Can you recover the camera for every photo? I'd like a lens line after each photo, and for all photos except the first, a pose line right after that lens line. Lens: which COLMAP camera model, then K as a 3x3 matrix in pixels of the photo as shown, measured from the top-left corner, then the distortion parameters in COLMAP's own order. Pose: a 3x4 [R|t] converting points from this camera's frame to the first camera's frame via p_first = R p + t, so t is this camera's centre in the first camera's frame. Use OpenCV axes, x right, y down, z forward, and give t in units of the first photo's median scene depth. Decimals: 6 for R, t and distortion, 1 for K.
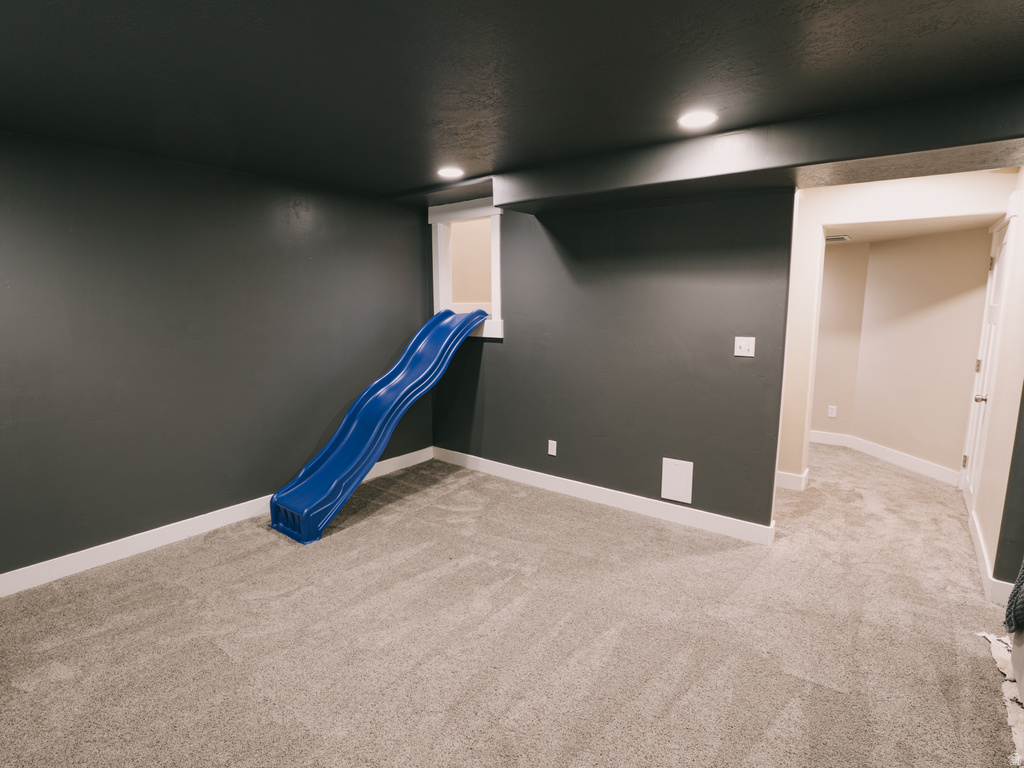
lens RADIAL K [[519.2, 0, 512.0], [0, 519.2, 384.0], [0, 0, 1]] dist [-0.052077, 0.015168]
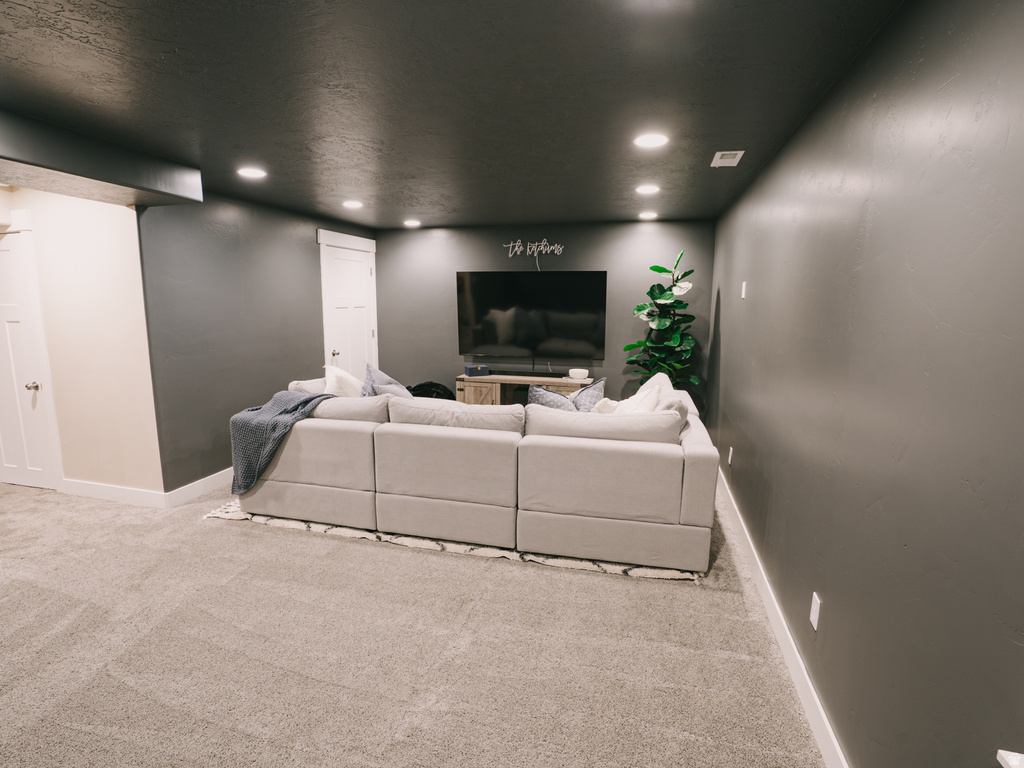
lens RADIAL K [[519.2, 0, 512.0], [0, 519.2, 384.0], [0, 0, 1]] dist [-0.052077, 0.015168]
pose [[-0.412539, -0.136166, 0.900705, -0.621918], [0.139300, 0.967706, 0.210096, -0.072394], [-0.900226, 0.212141, -0.380249, 0.508216]]
